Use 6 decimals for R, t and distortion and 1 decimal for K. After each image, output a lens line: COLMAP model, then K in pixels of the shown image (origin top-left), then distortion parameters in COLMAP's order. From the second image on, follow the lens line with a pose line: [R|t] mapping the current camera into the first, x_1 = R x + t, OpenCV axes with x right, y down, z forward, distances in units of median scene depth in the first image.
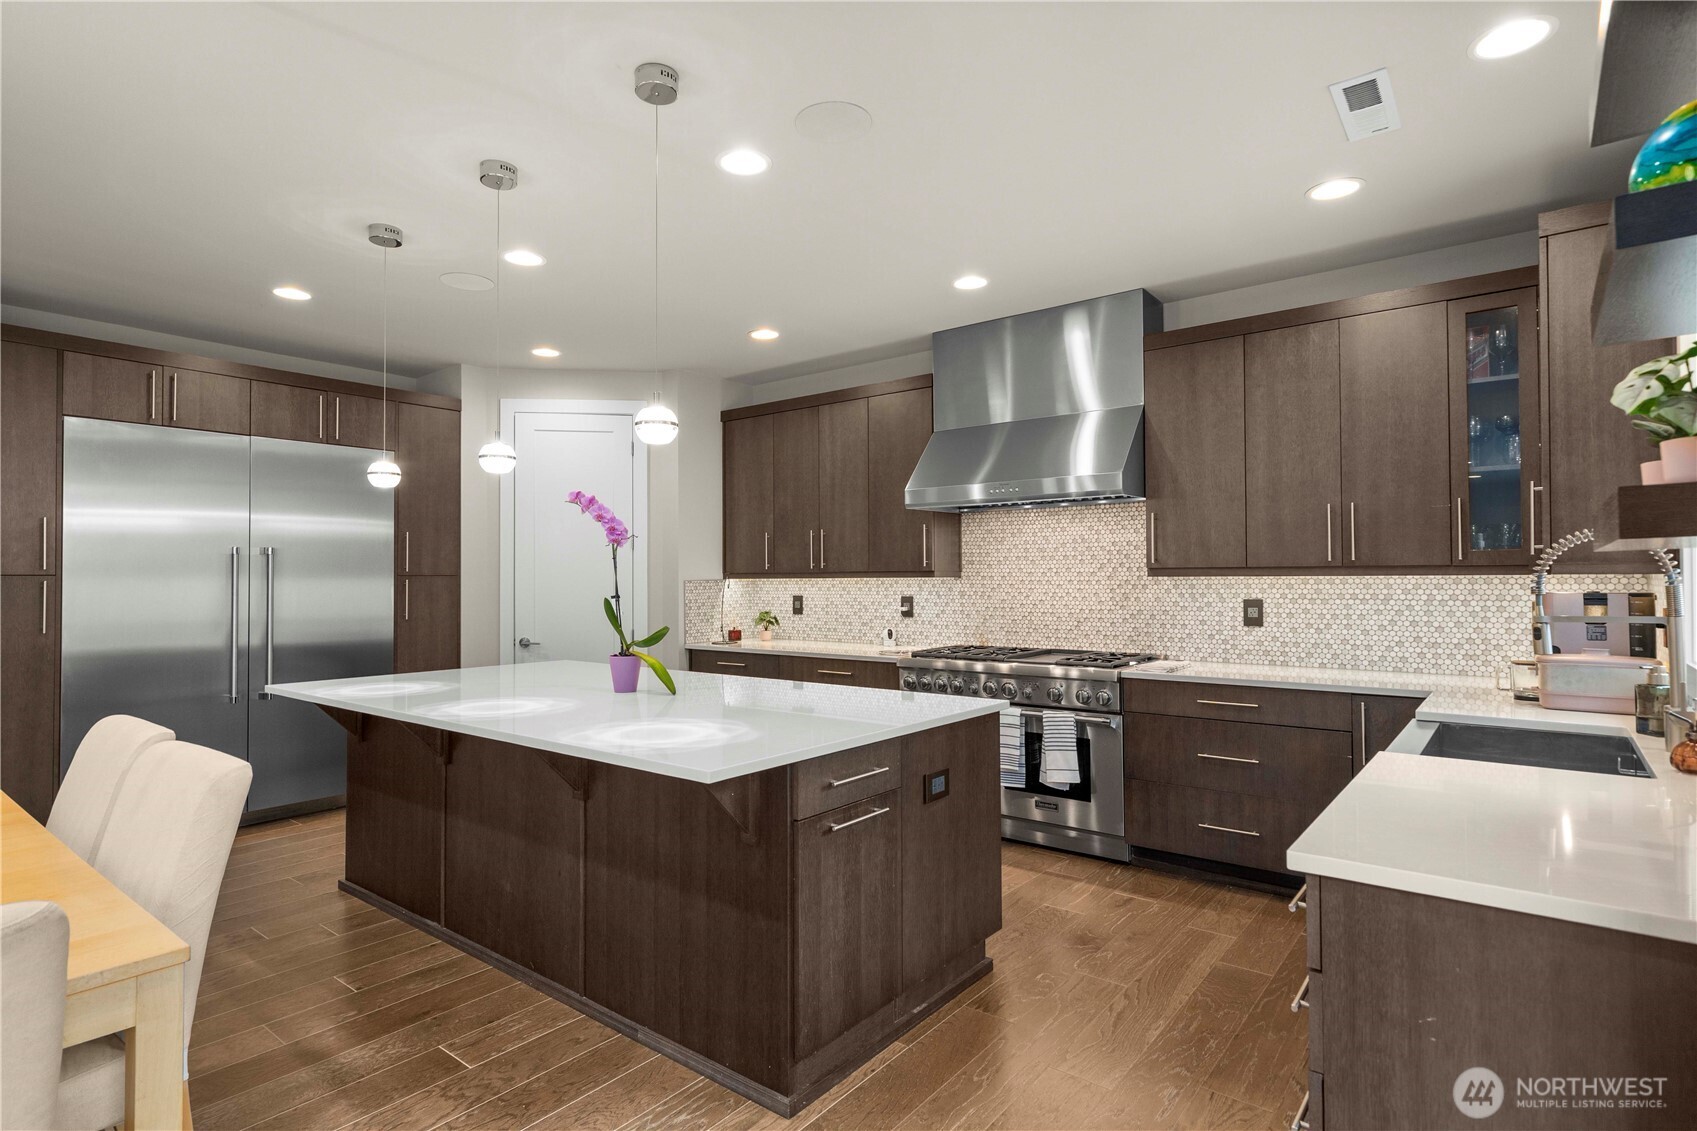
lens RADIAL K [[860.2, 0, 843.3], [0, 860.2, 569.9], [0, 0, 1]] dist [0.003268, 0.001877]
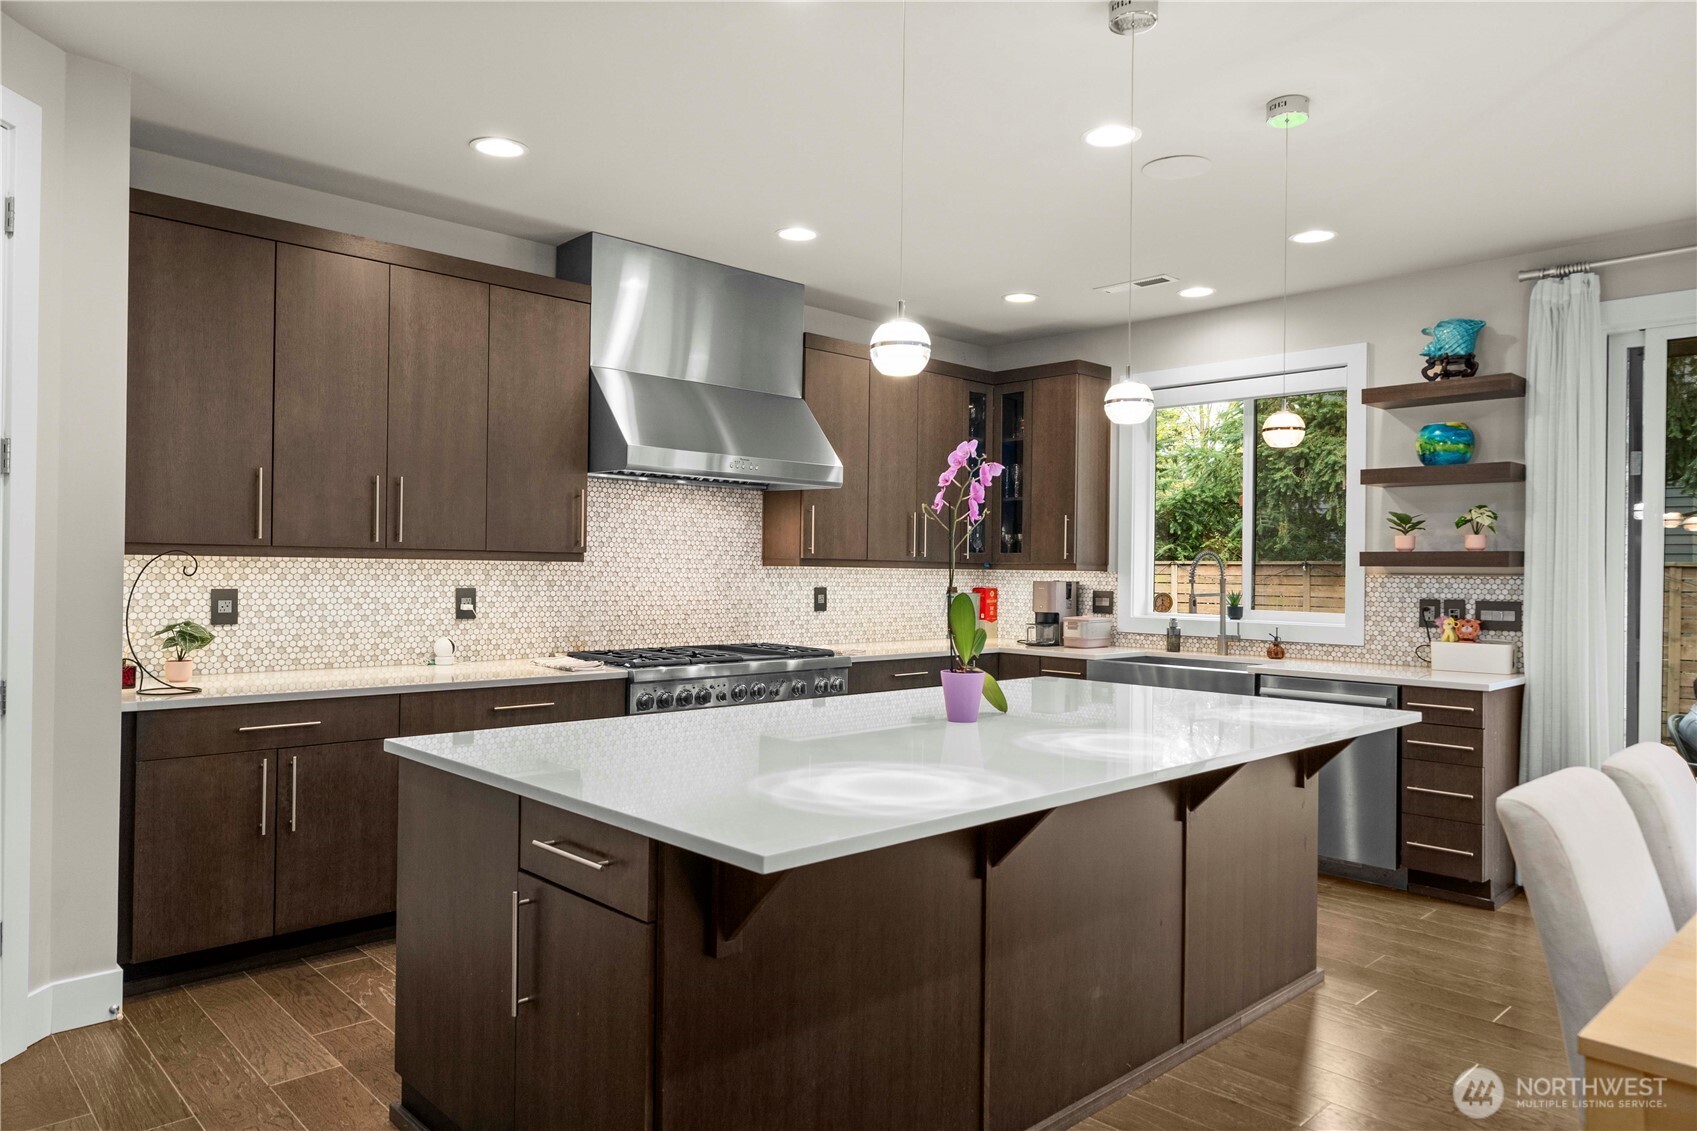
lens RADIAL K [[1100.0, 0, 837.3], [0, 1100.0, 565.3], [0, 0, 1]] dist [-0.008942, 0.003172]
pose [[0.143106, 0.010355, 0.989653, -0.810671], [-0.026806, 0.999619, -0.006583, 0.012167], [-0.989344, -0.025586, 0.143329, 0.661790]]
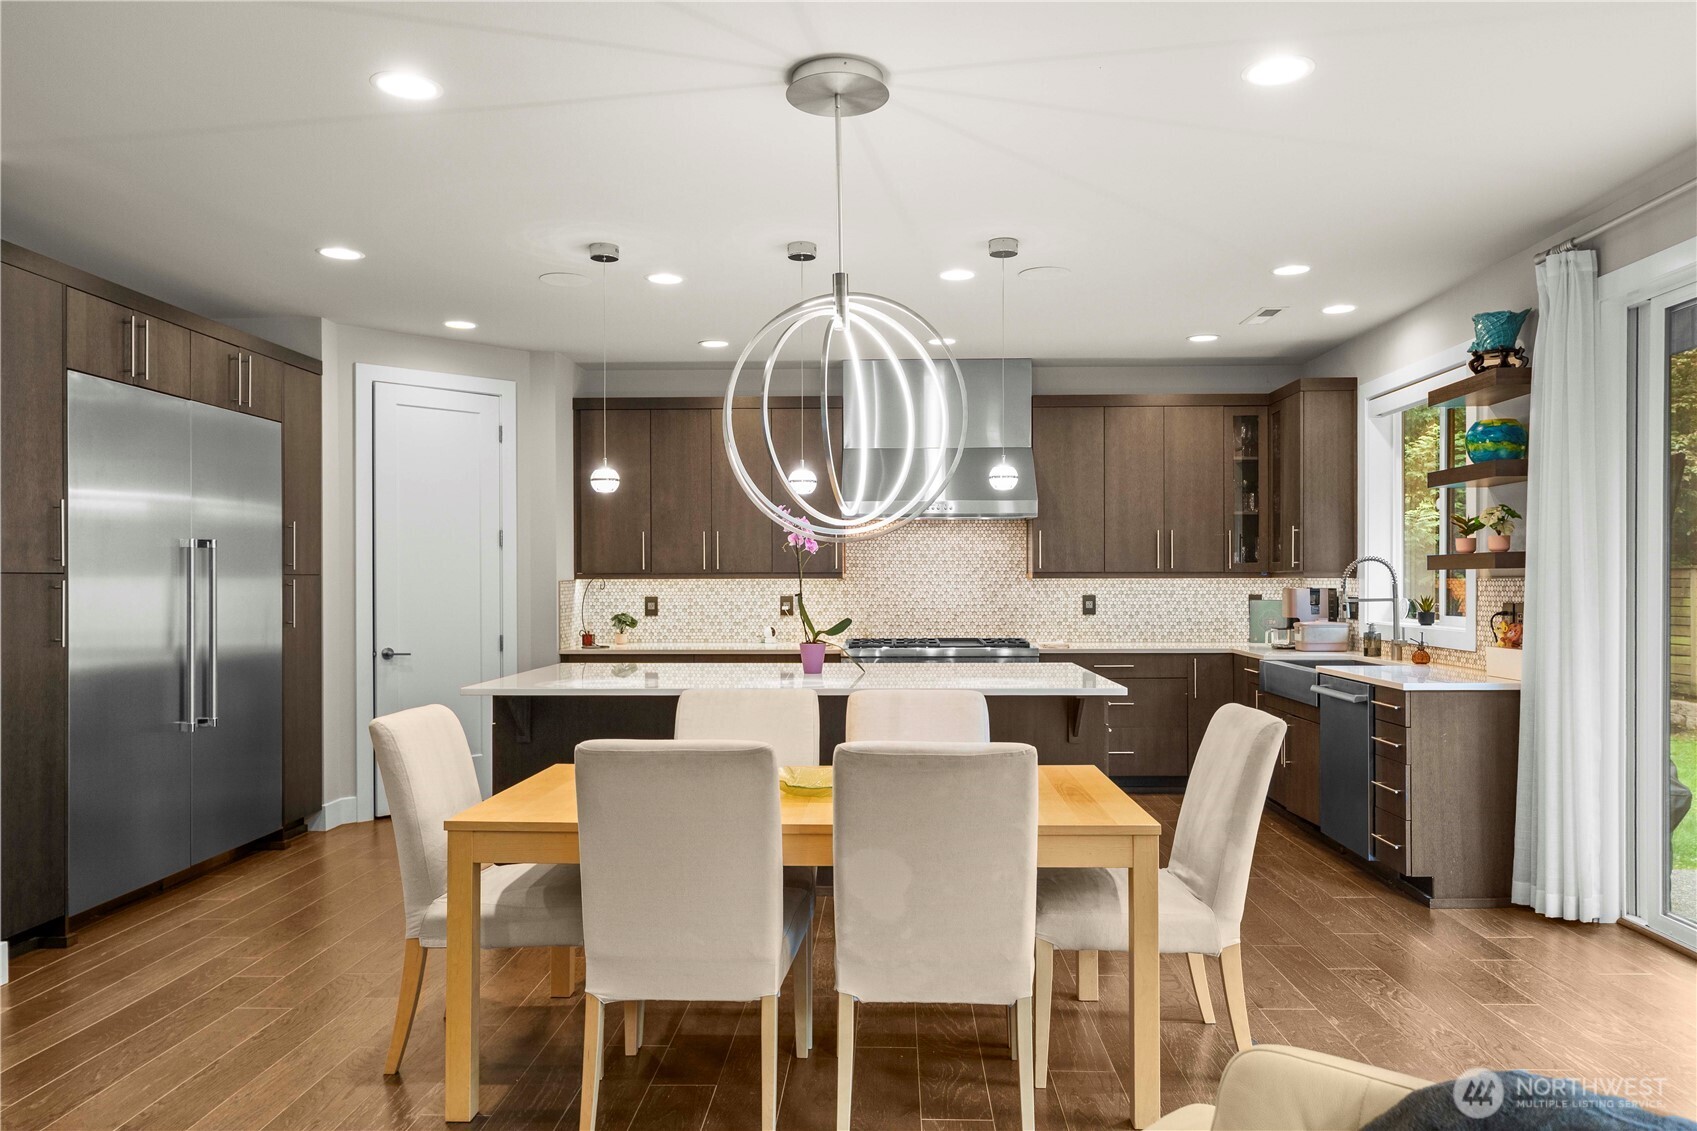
lens RADIAL K [[1172.5, 0, 849.7], [0, 1172.5, 588.1], [0, 0, 1]] dist [0.010124, -0.000769]
pose [[0.804427, -0.002424, 0.594046, -0.810038], [-0.008333, 0.999847, 0.015364, -0.002308], [-0.593993, -0.017310, 0.804284, -0.240413]]
